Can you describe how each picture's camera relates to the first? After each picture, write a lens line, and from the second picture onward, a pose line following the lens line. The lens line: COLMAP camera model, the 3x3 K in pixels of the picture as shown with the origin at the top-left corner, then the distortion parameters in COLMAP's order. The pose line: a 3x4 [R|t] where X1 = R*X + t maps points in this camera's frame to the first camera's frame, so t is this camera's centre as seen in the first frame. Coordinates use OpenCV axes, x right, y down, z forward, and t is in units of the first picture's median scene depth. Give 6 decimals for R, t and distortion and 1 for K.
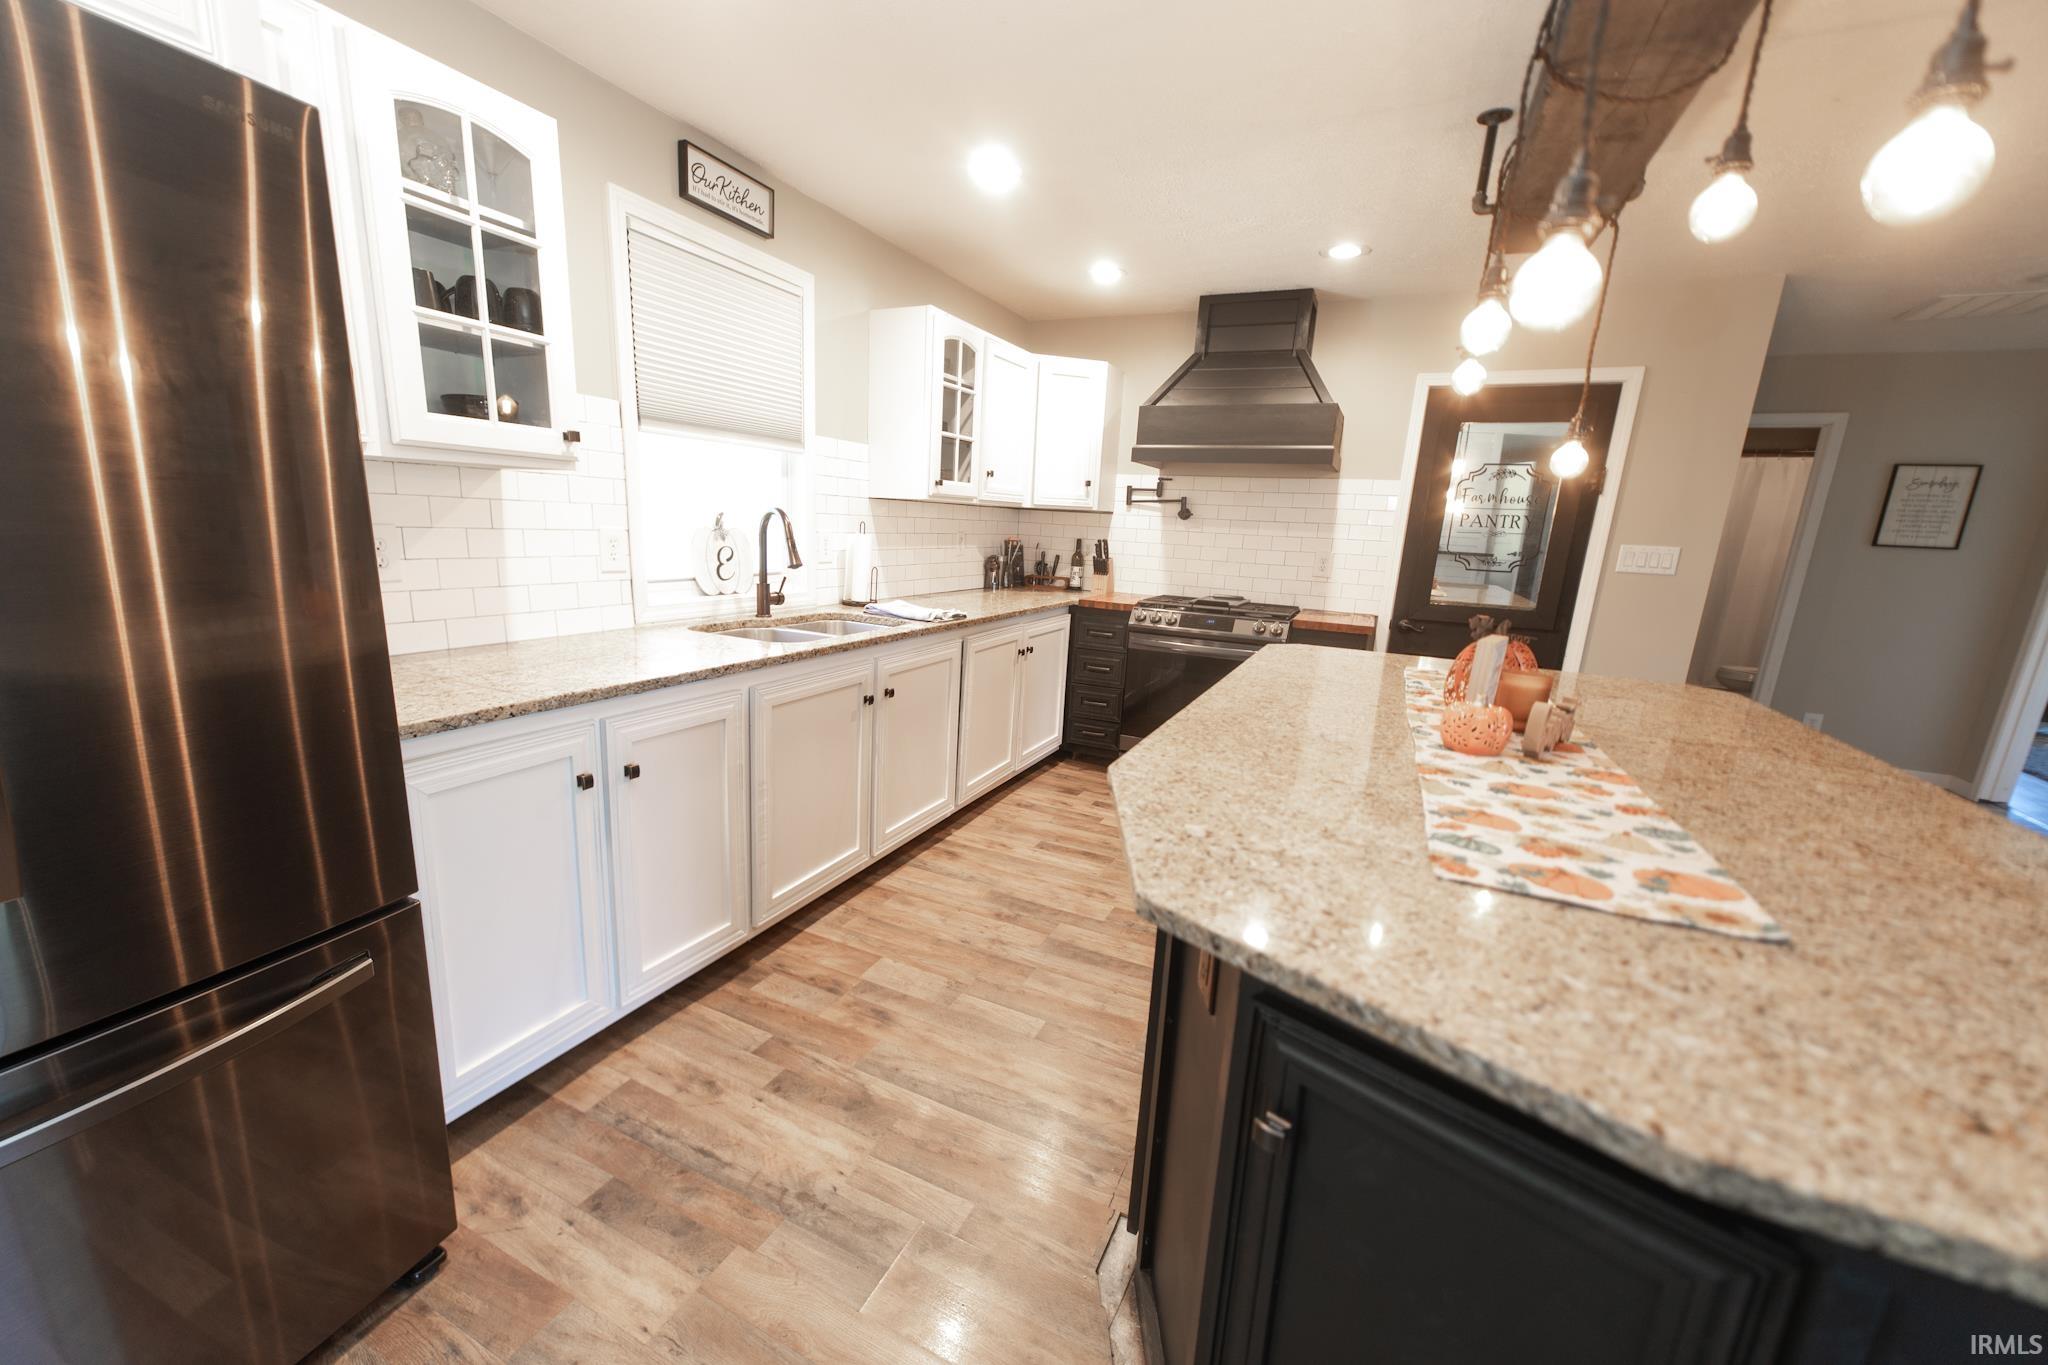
lens RADIAL K [[807.3, 0, 1010.6], [0, 807.3, 706.8], [0, 0, 1]] dist [0.002605, -0.000338]
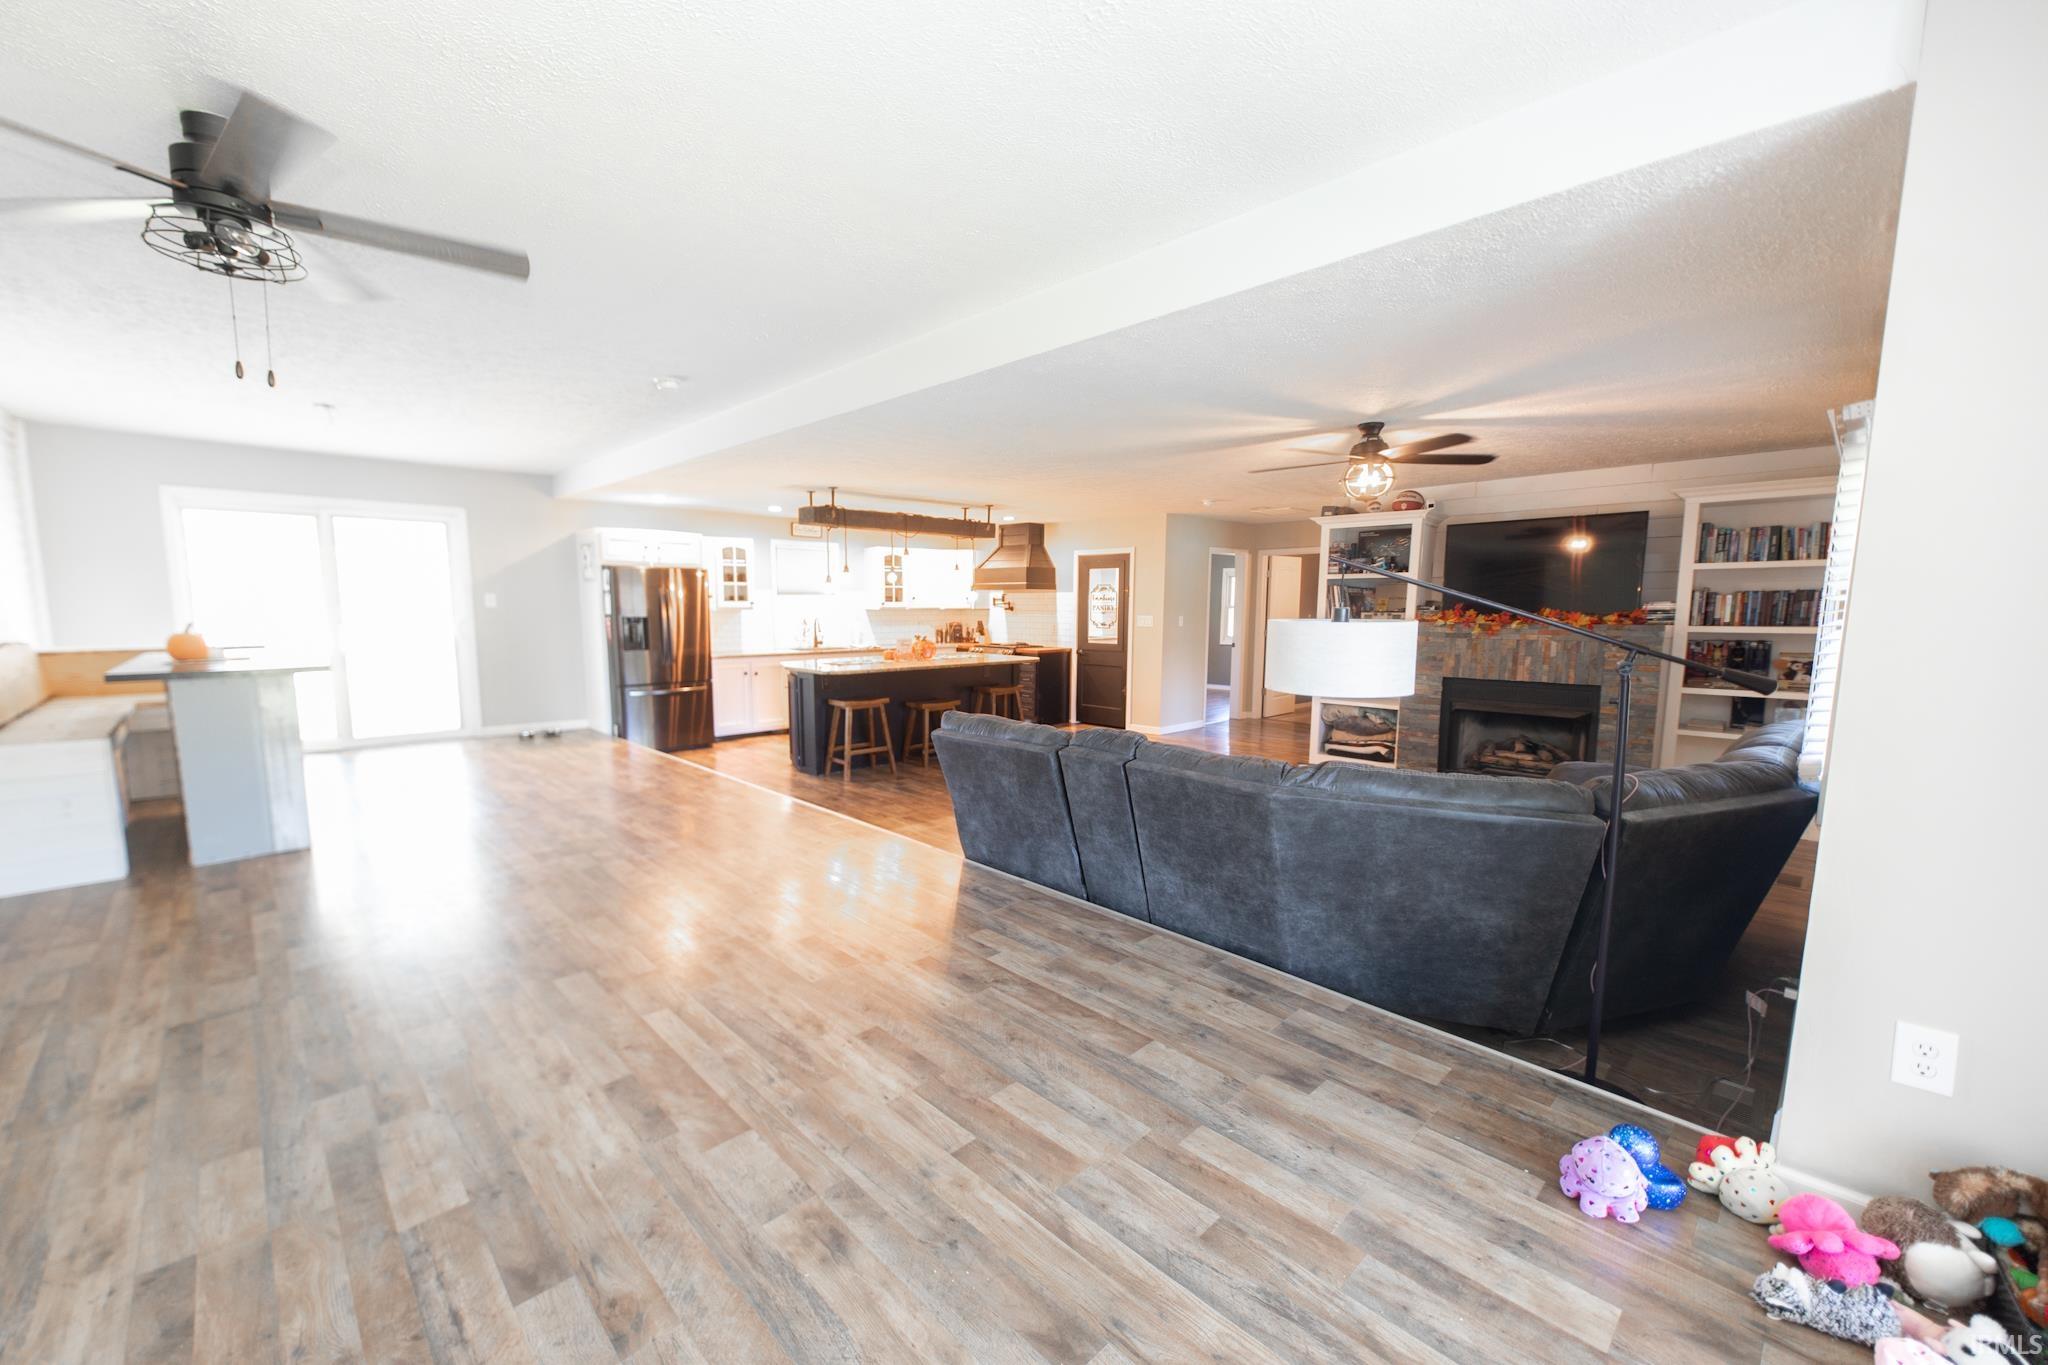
lens RADIAL K [[807.3, 0, 1010.6], [0, 807.3, 706.8], [0, 0, 1]] dist [0.002605, -0.000338]
pose [[0.940211, -0.001197, -0.340590, 1.245316], [-0.037198, 0.993651, -0.106177, 0.355144], [0.338555, 0.112498, 0.934197, -1.412453]]
